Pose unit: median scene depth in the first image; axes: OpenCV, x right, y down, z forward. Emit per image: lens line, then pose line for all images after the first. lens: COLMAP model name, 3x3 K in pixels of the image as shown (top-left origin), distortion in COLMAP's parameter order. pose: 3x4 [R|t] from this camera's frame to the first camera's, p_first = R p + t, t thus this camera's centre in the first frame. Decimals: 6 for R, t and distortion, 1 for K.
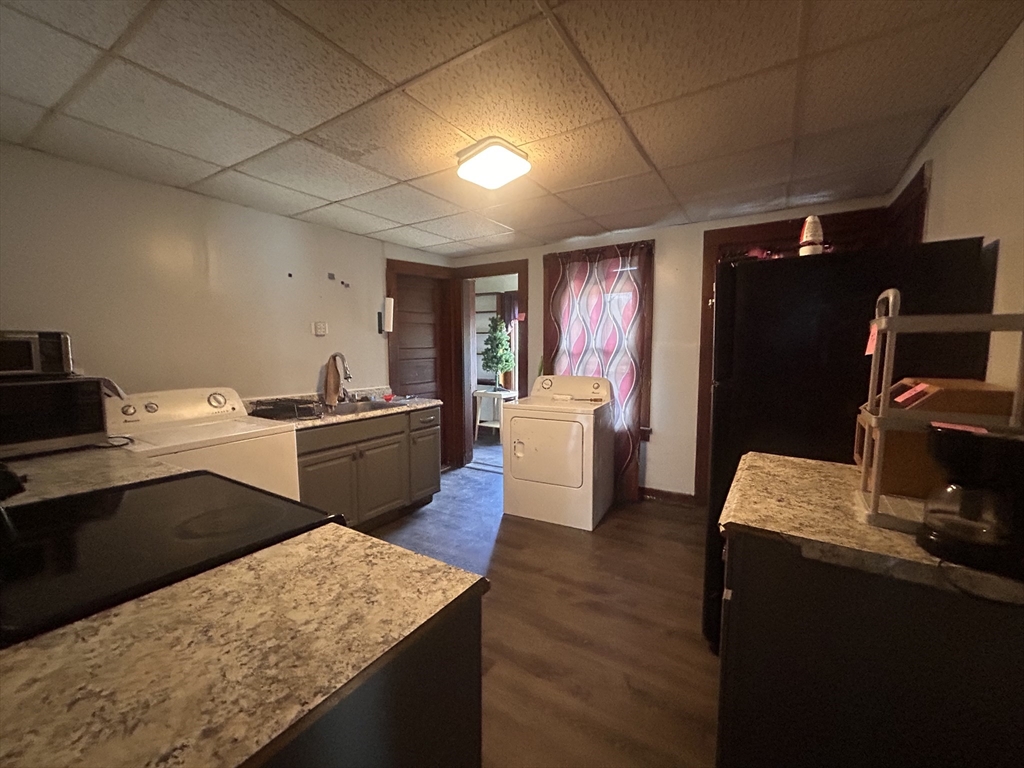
lens RADIAL K [[416.8, 0, 512.0], [0, 416.8, 384.0], [0, 0, 1]] dist [0.000637, 0.000102]
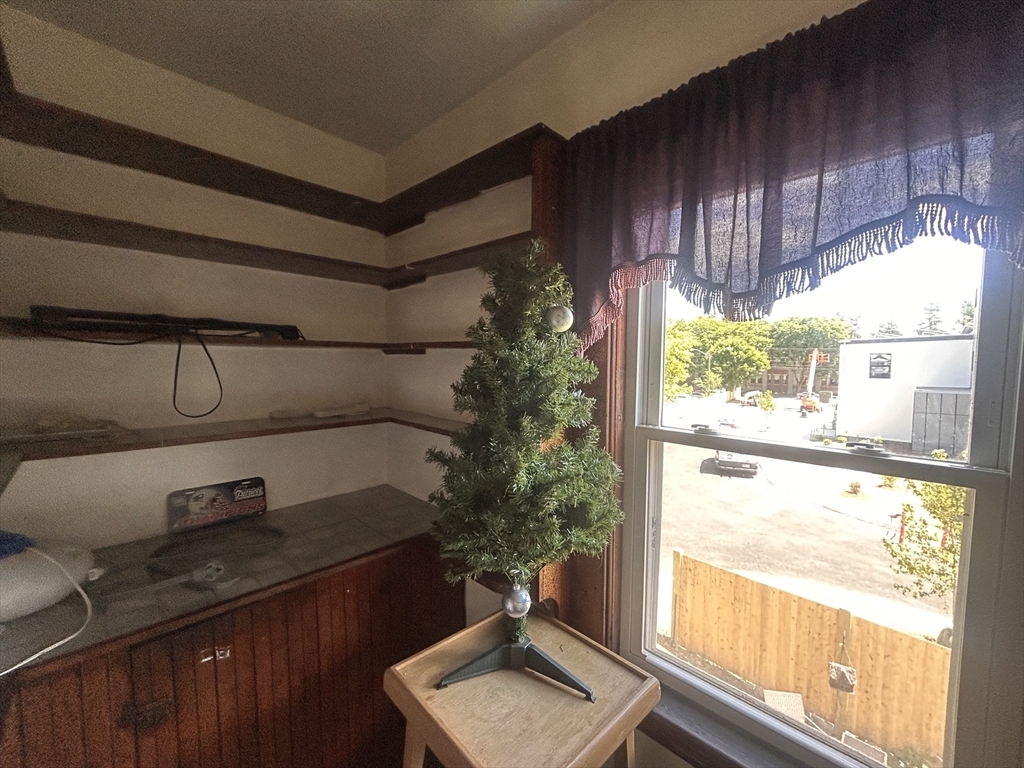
lens RADIAL K [[416.6, 0, 512.0], [0, 416.6, 384.0], [0, 0, 1]] dist [-0.001719, -0.000066]
pose [[0.977113, 0.027570, -0.210927, -0.003731], [-0.035896, 0.998716, -0.035748, -0.099023], [0.209671, 0.042501, 0.976848, 0.833462]]
